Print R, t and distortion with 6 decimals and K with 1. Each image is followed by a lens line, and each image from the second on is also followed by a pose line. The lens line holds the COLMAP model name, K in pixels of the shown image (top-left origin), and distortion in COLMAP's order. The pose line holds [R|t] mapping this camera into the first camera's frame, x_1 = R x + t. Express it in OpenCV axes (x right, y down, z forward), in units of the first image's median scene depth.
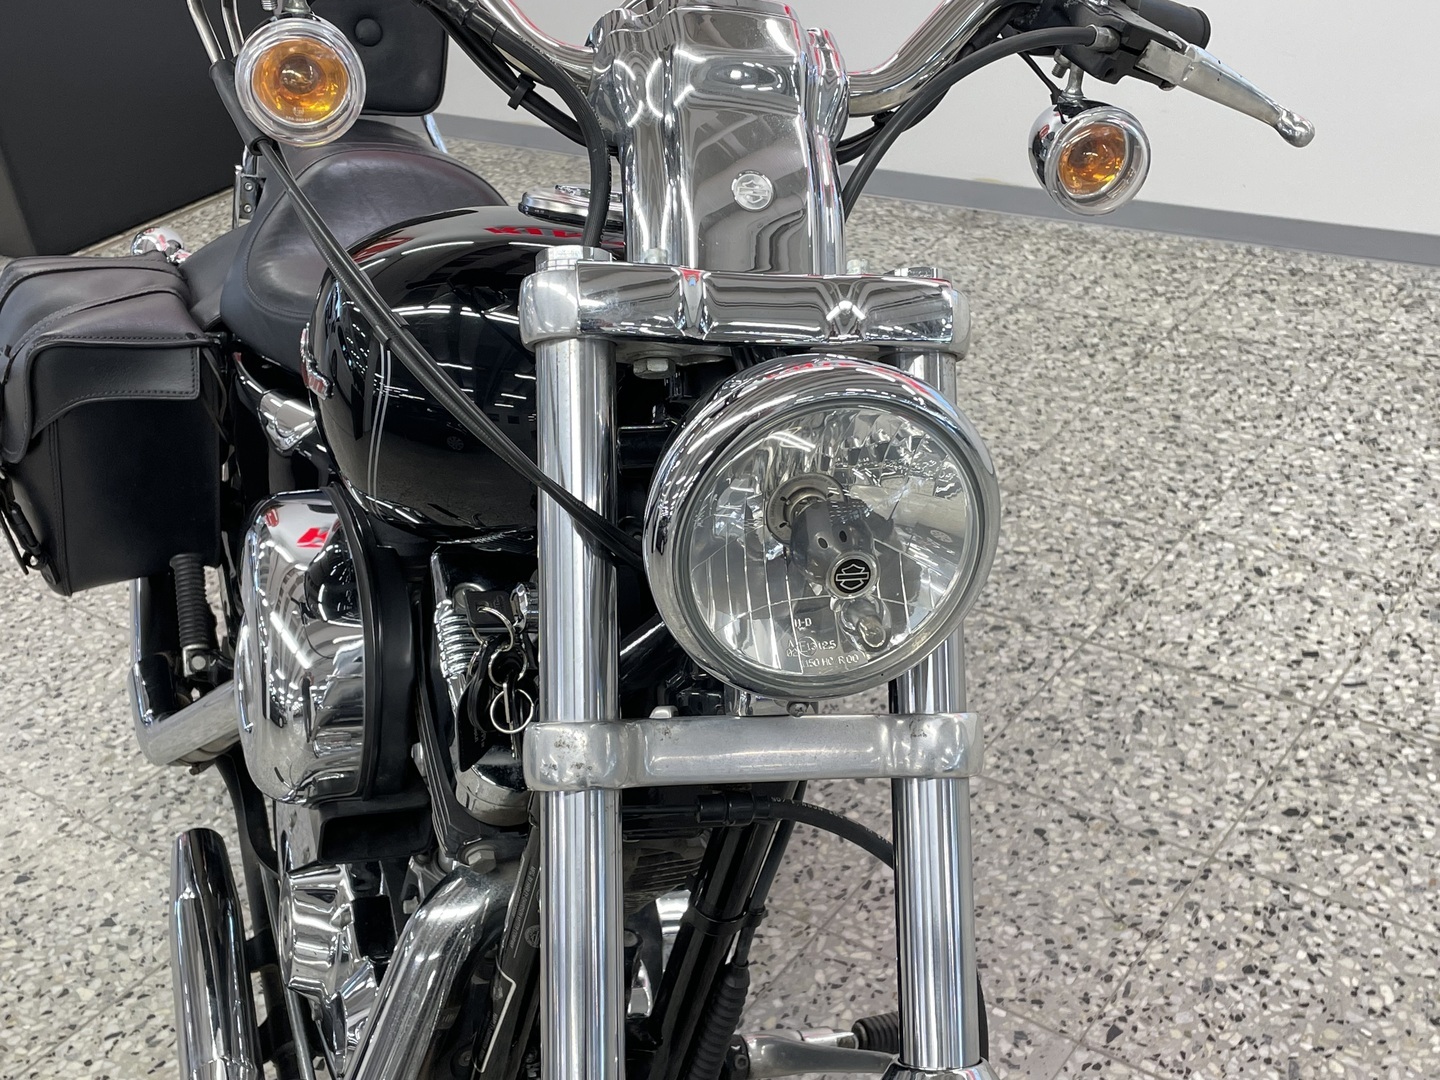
lens RADIAL K [[1726.5, 0, 720.7], [0, 1726.5, 550.7], [0, 0, 1]] dist [0.050161, 0.000000]
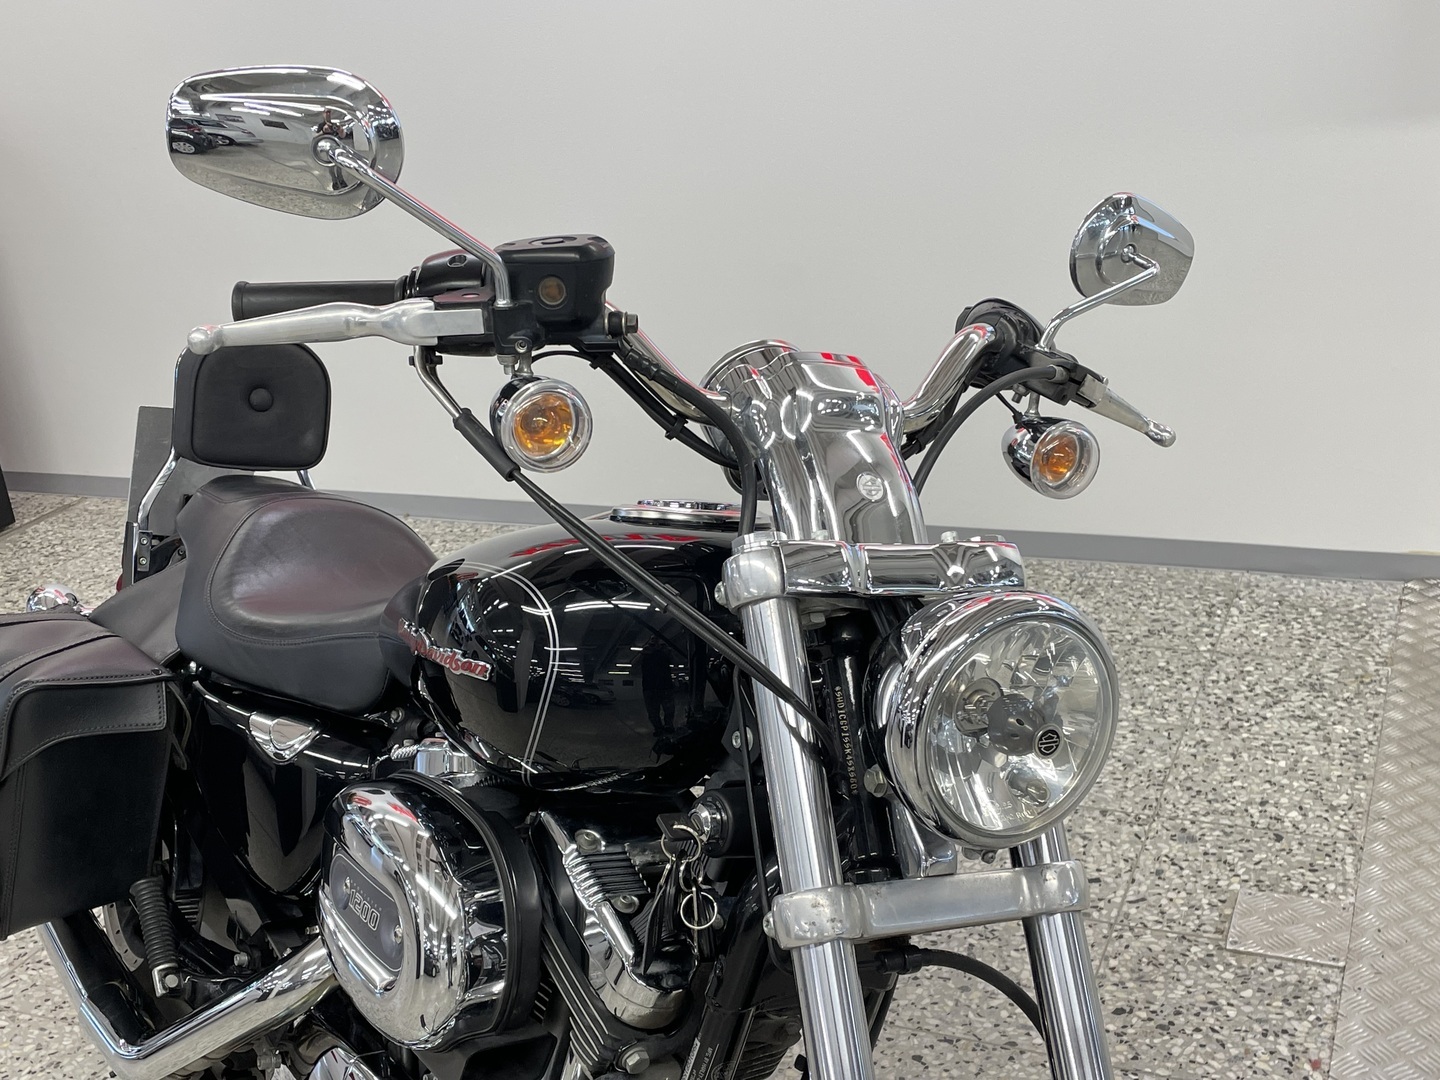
lens RADIAL K [[1726.5, 0, 722.2], [0, 1726.5, 546.2], [0, 0, 1]] dist [0.050161, 0.000000]
pose [[0.968917, -0.058935, 0.240263, -0.190723], [0.105783, 0.976642, -0.187032, 0.035236], [-0.223628, 0.206635, 0.952519, -0.115289]]
